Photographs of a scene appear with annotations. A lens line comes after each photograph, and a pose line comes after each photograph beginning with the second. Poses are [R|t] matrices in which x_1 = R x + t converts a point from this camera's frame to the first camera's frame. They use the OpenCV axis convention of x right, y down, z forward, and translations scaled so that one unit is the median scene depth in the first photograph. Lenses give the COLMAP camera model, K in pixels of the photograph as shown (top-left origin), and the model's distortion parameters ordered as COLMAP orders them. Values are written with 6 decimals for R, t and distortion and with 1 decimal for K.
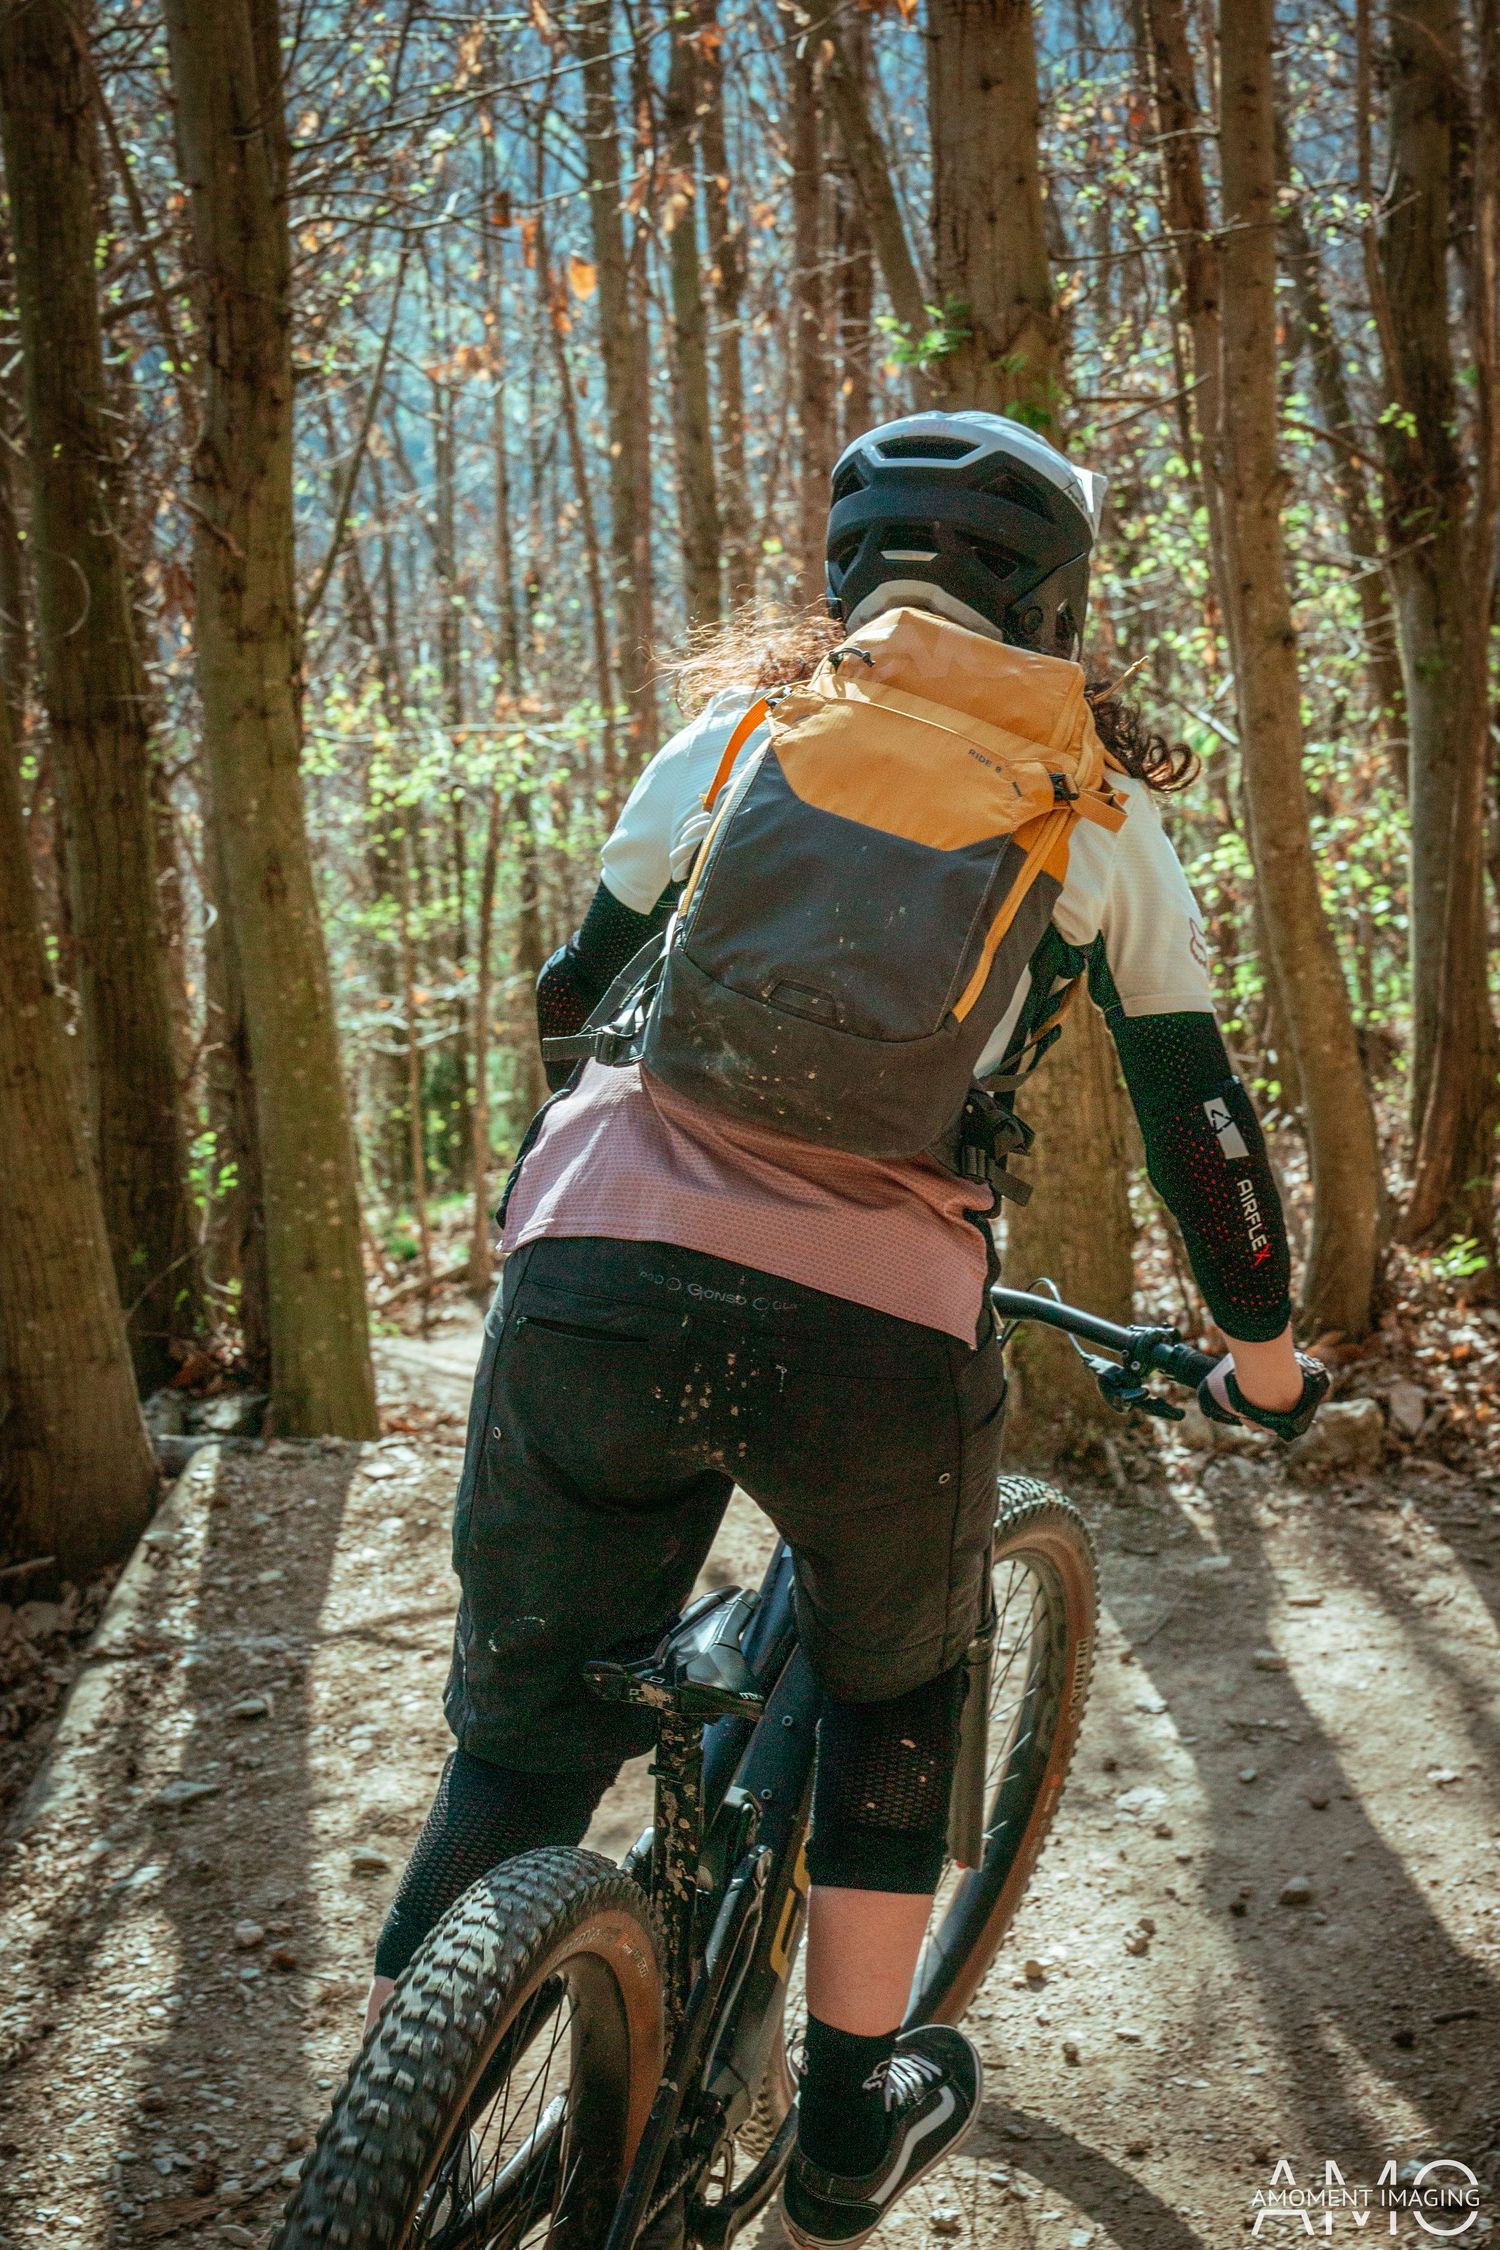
lens RADIAL K [[3093.2, 0, 746.8], [0, 3093.2, 1121.9], [0, 0, 1]] dist [-0.019278, 0.000000]
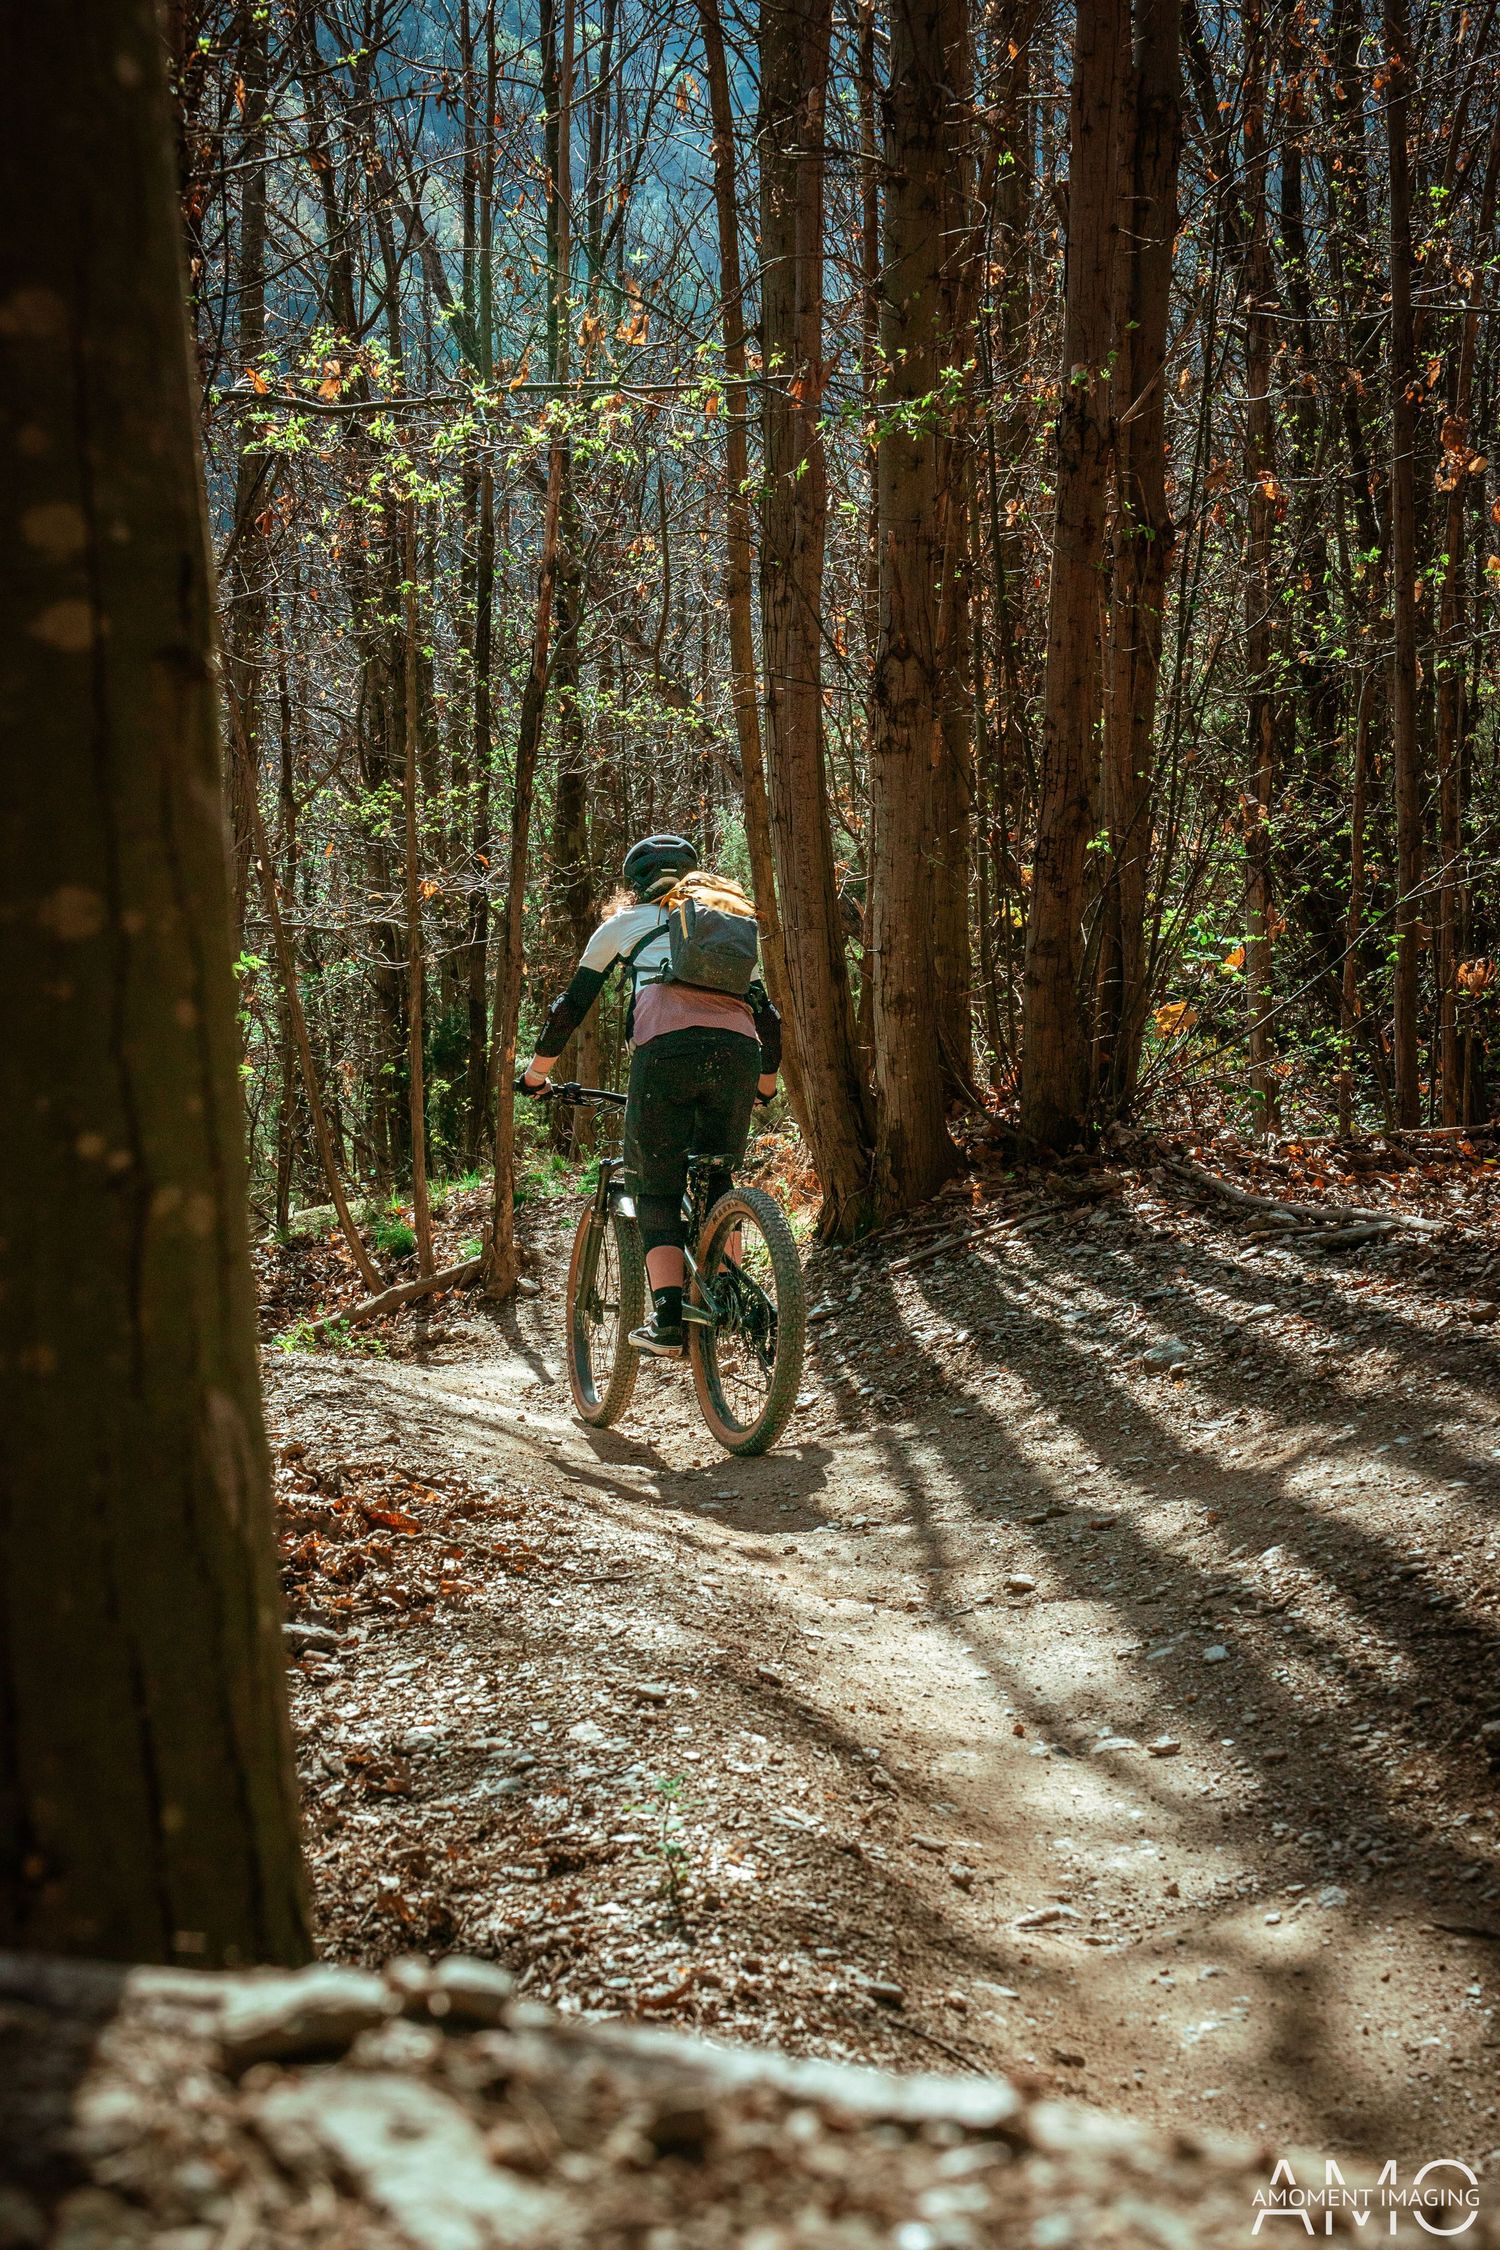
lens RADIAL K [[3093.2, 0, 753.3], [0, 3093.2, 1129.1], [0, 0, 1]] dist [-0.019278, 0.000000]
pose [[0.999582, 0.028511, 0.004793, -0.031681], [-0.028451, 0.999522, -0.012111, 0.021856], [-0.005136, 0.011969, 0.999915, 0.280508]]
